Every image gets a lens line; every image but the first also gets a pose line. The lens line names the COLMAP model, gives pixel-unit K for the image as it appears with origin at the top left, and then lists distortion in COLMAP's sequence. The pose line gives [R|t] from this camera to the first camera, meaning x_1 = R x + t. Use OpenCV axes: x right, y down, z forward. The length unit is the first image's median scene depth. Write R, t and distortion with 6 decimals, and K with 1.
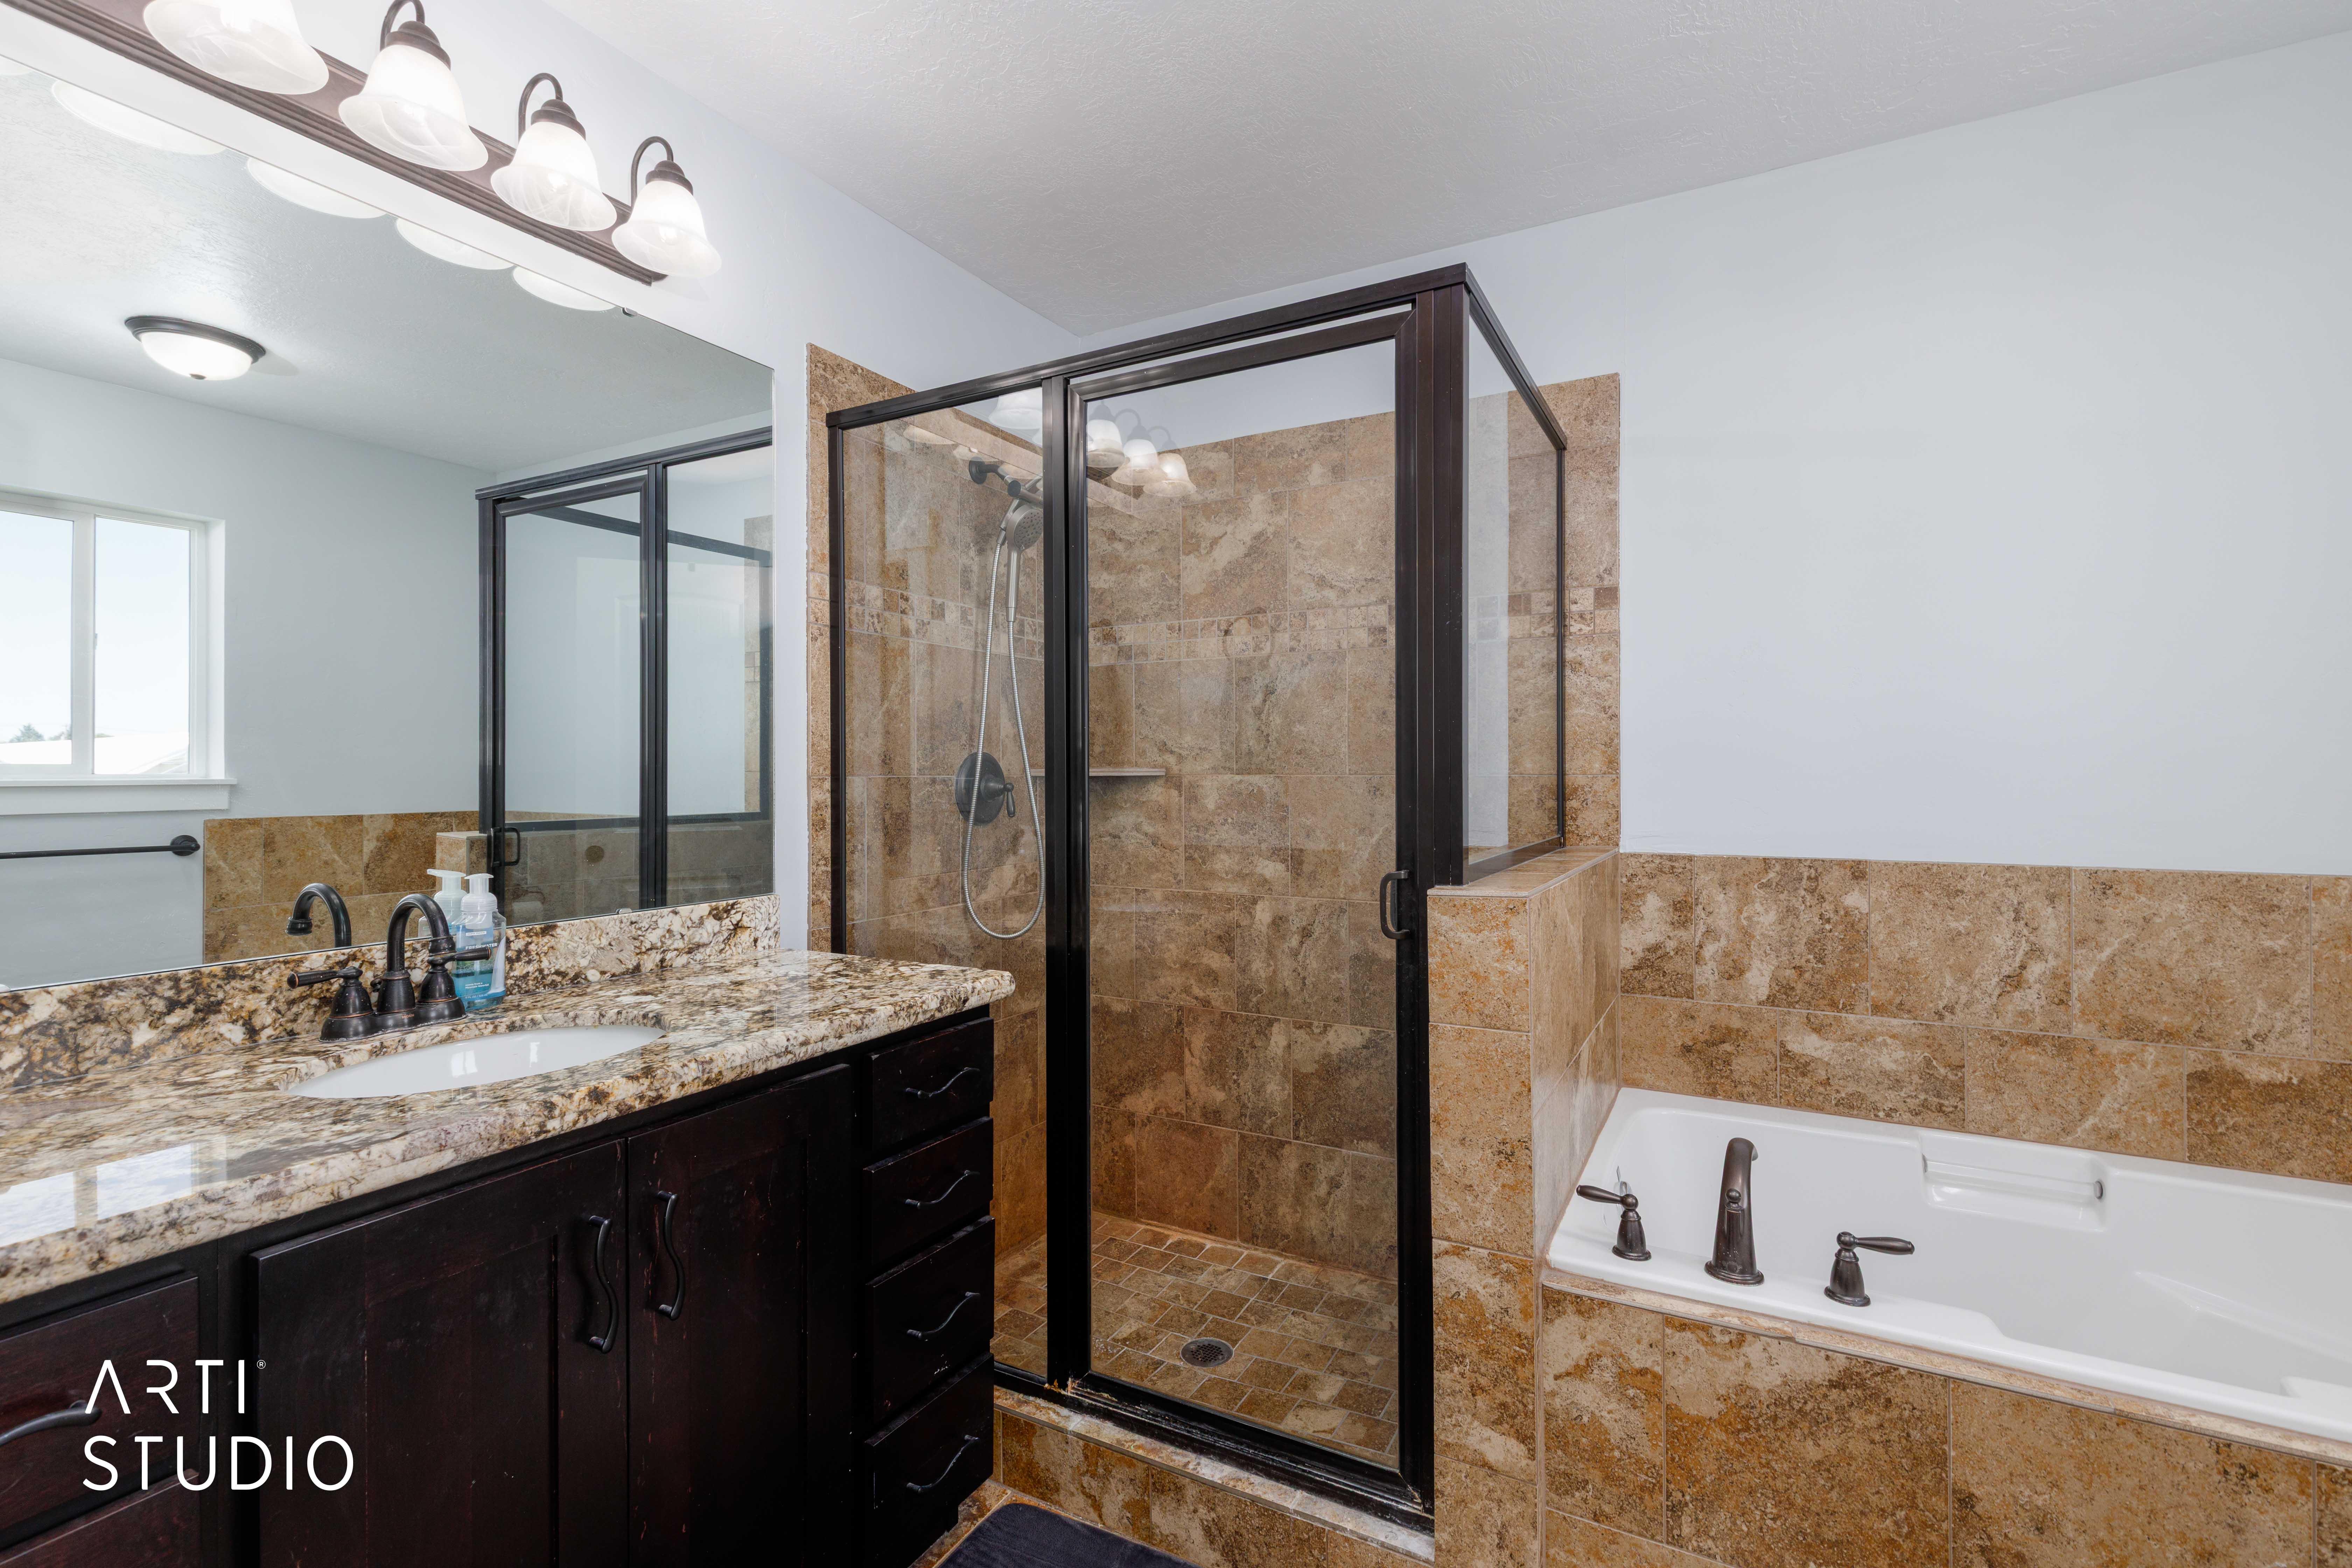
lens RADIAL K [[1063.6, 0, 1173.1], [0, 1063.6, 775.6], [0, 0, 1]] dist [0.000974, -0.000577]
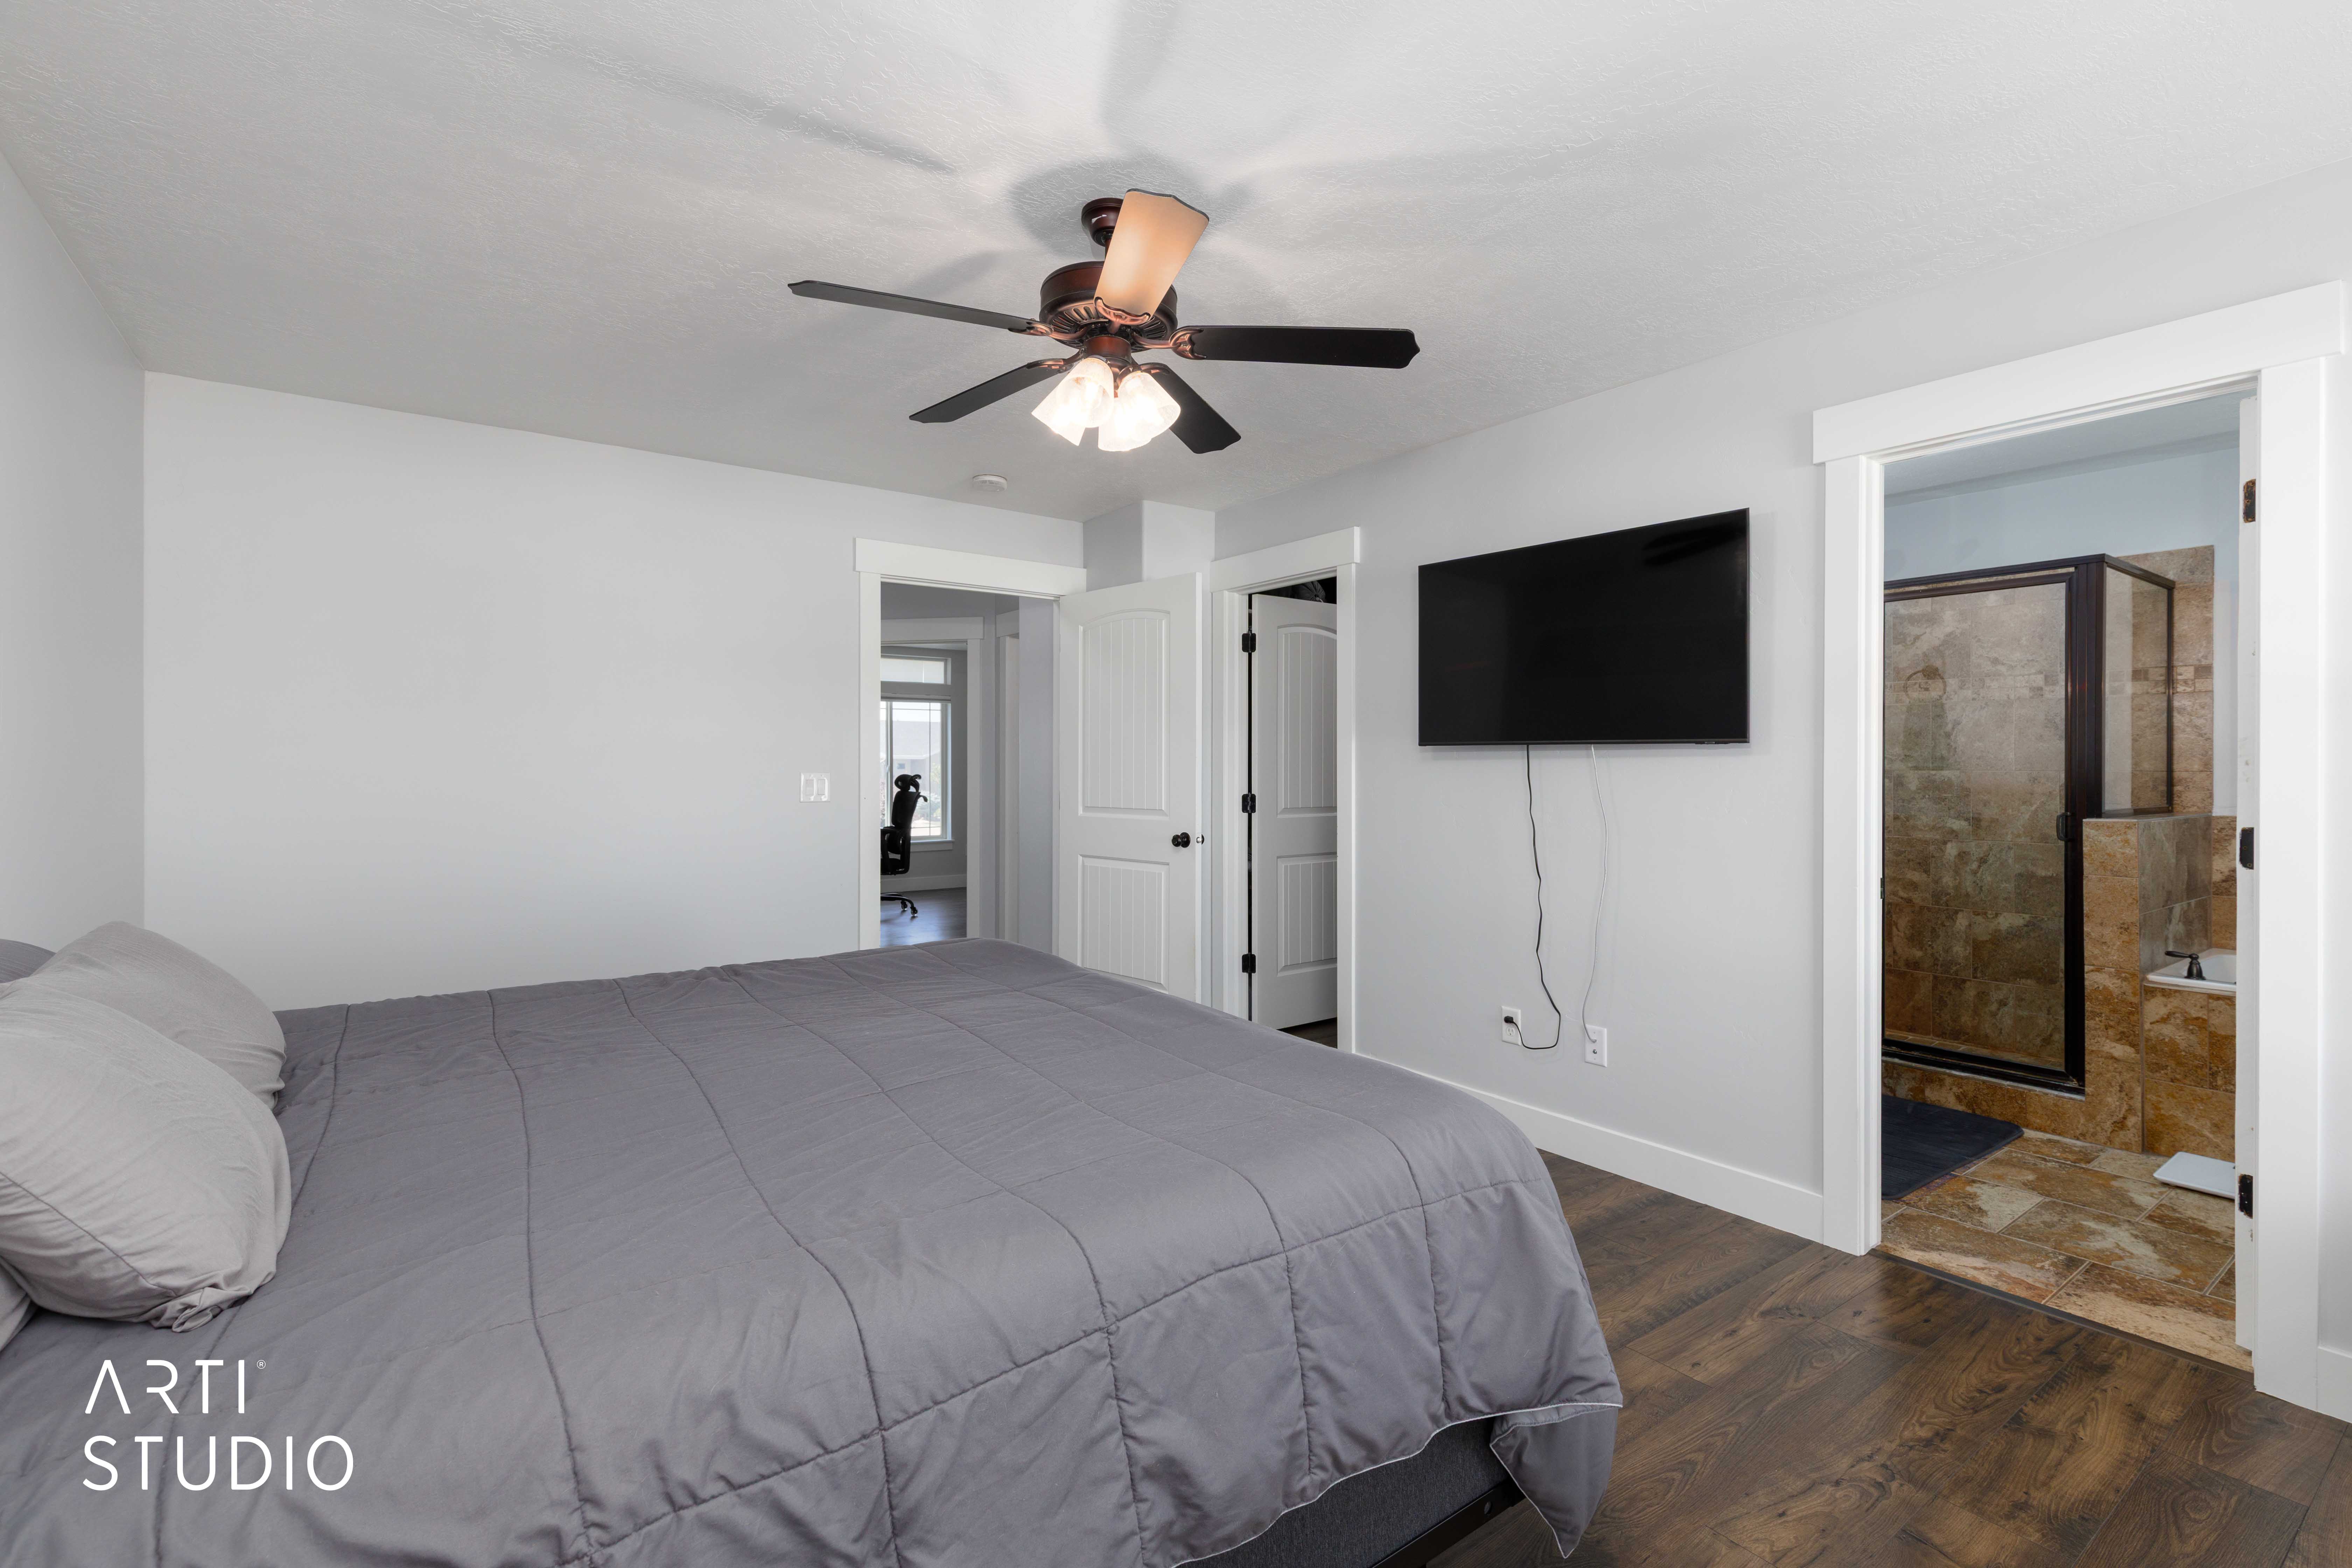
lens RADIAL K [[1062.3, 0, 1177.6], [0, 1062.3, 766.4], [0, 0, 1]] dist [0.003789, 0.000649]
pose [[0.906433, 0.007276, -0.422287, -0.469215], [-0.009289, 0.999953, -0.002710, 0.012747], [0.422248, 0.006379, 0.906458, -1.601796]]
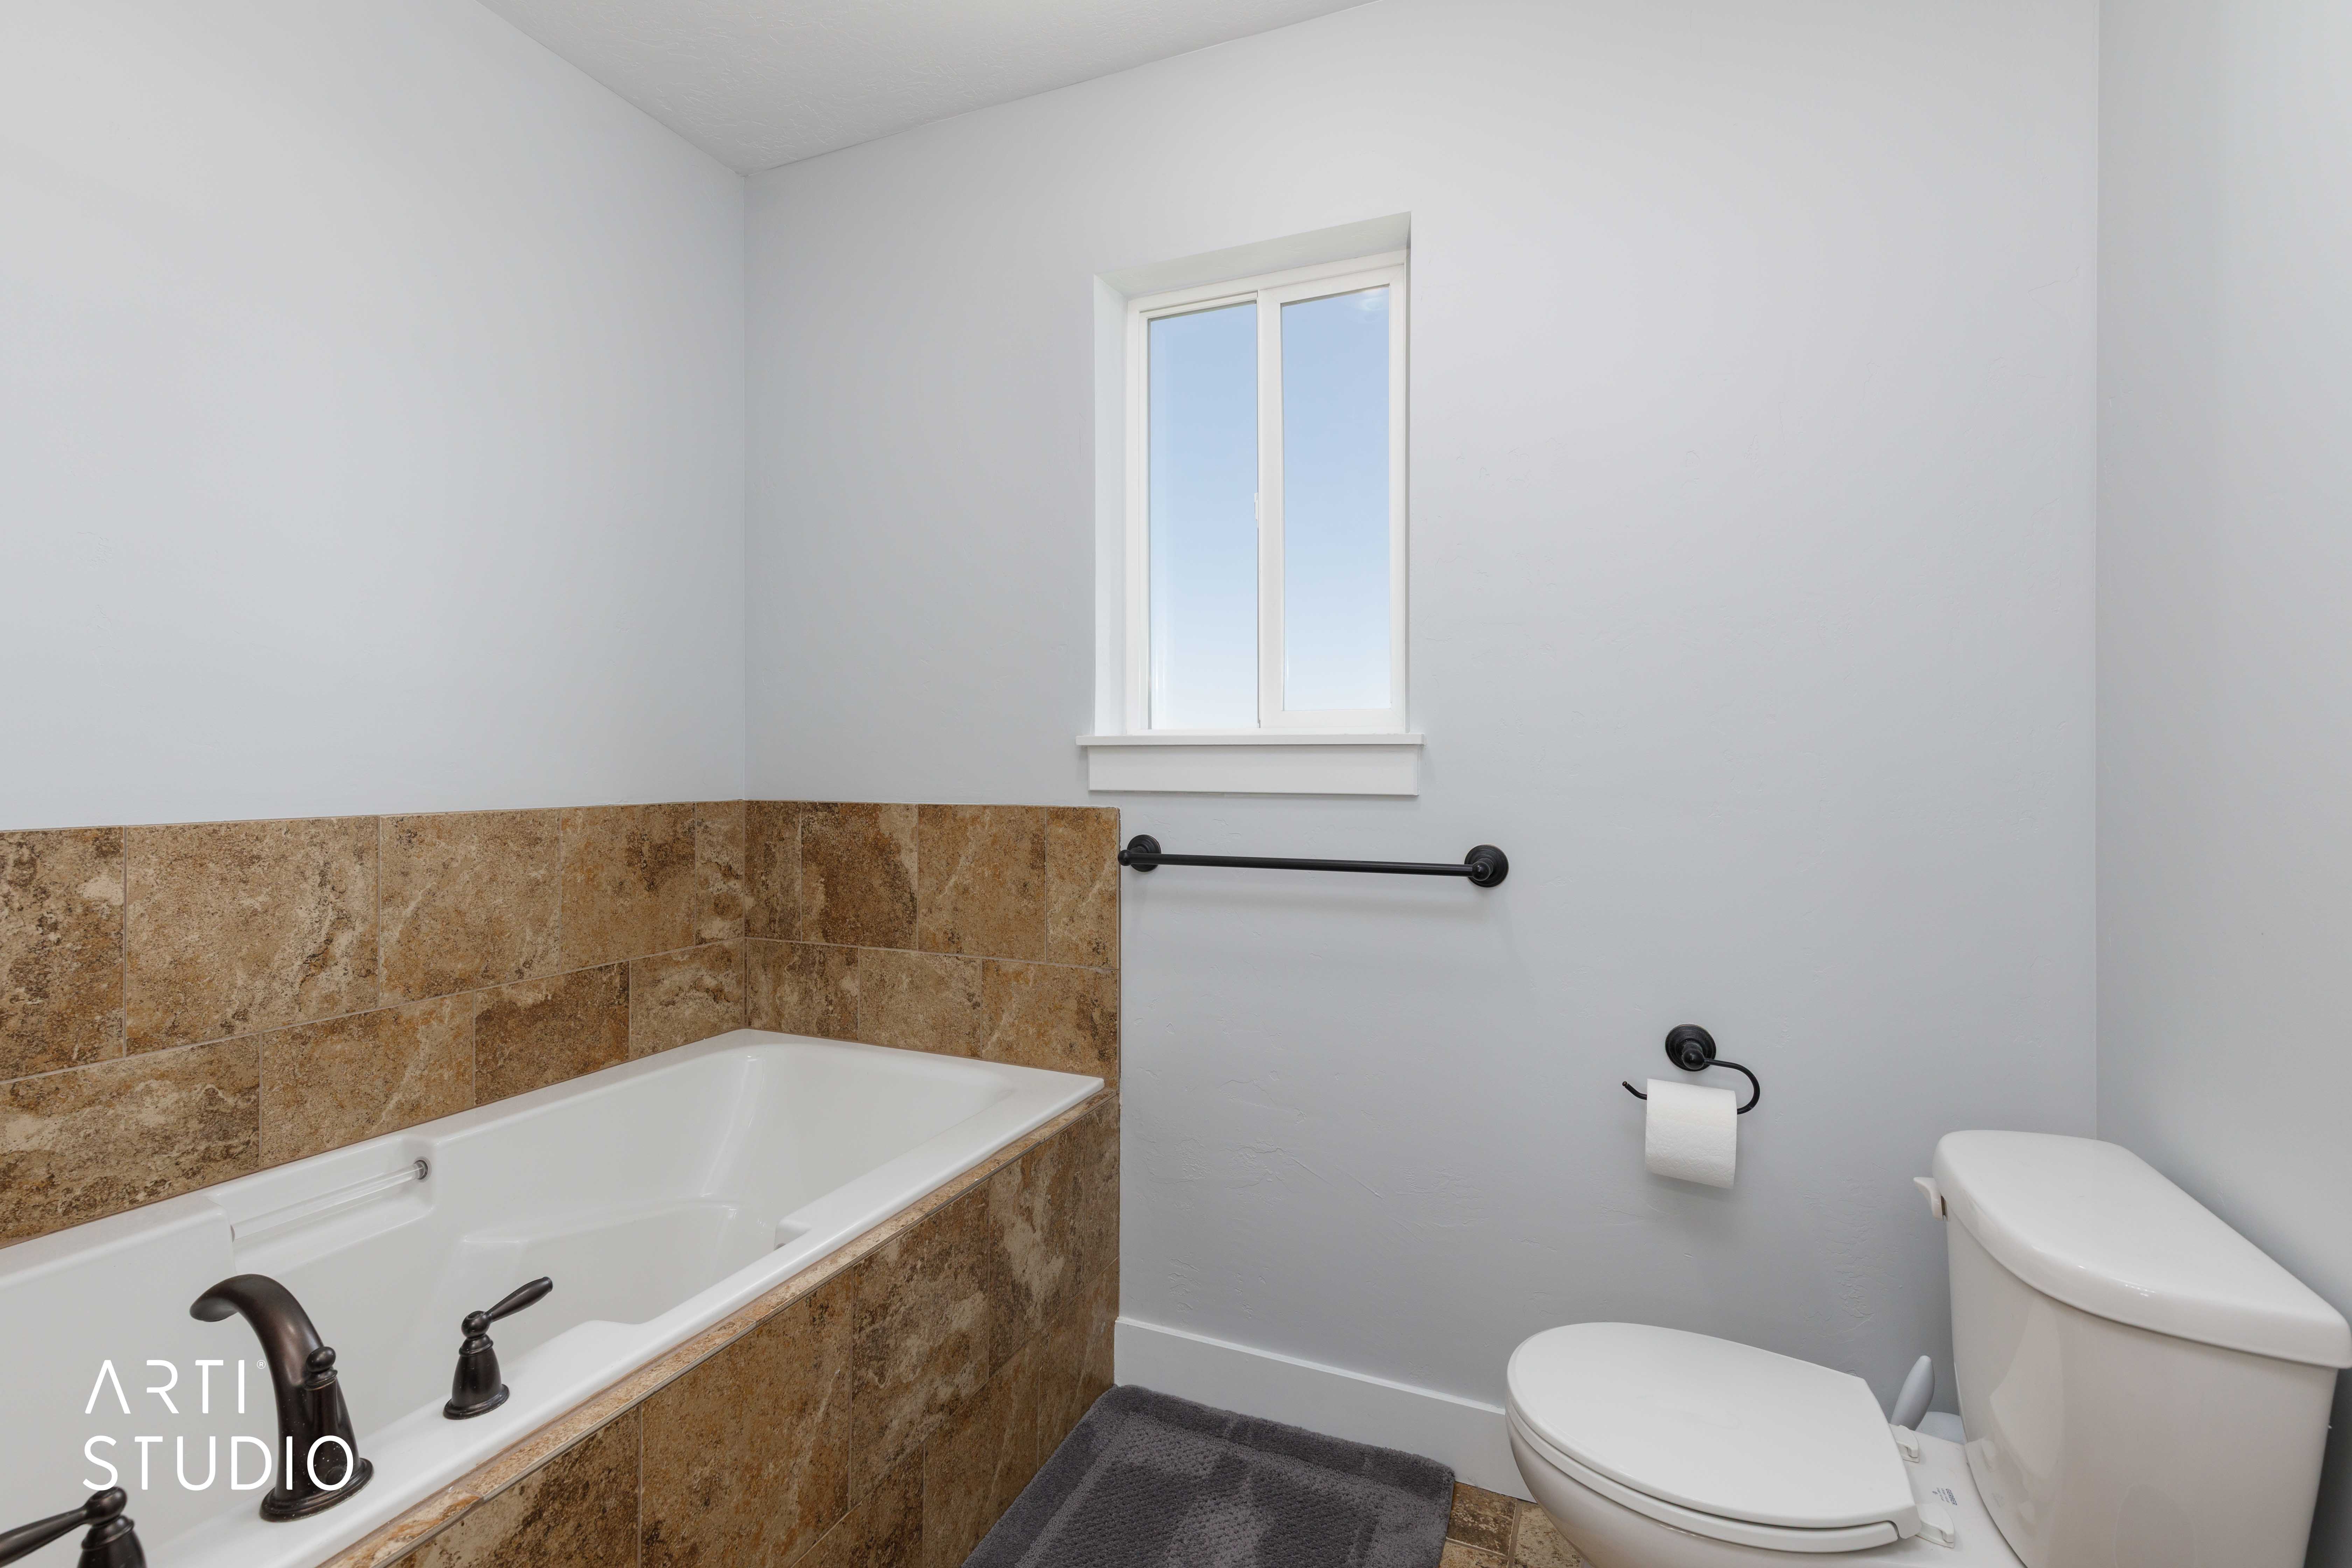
lens RADIAL K [[1062.3, 0, 1177.6], [0, 1062.3, 766.4], [0, 0, 1]] dist [0.003789, 0.000649]
pose [[-0.093927, -0.004152, 0.995570, -0.085836], [0.004377, 0.999980, 0.004583, 0.043946], [-0.995569, 0.004788, -0.093907, 0.423545]]
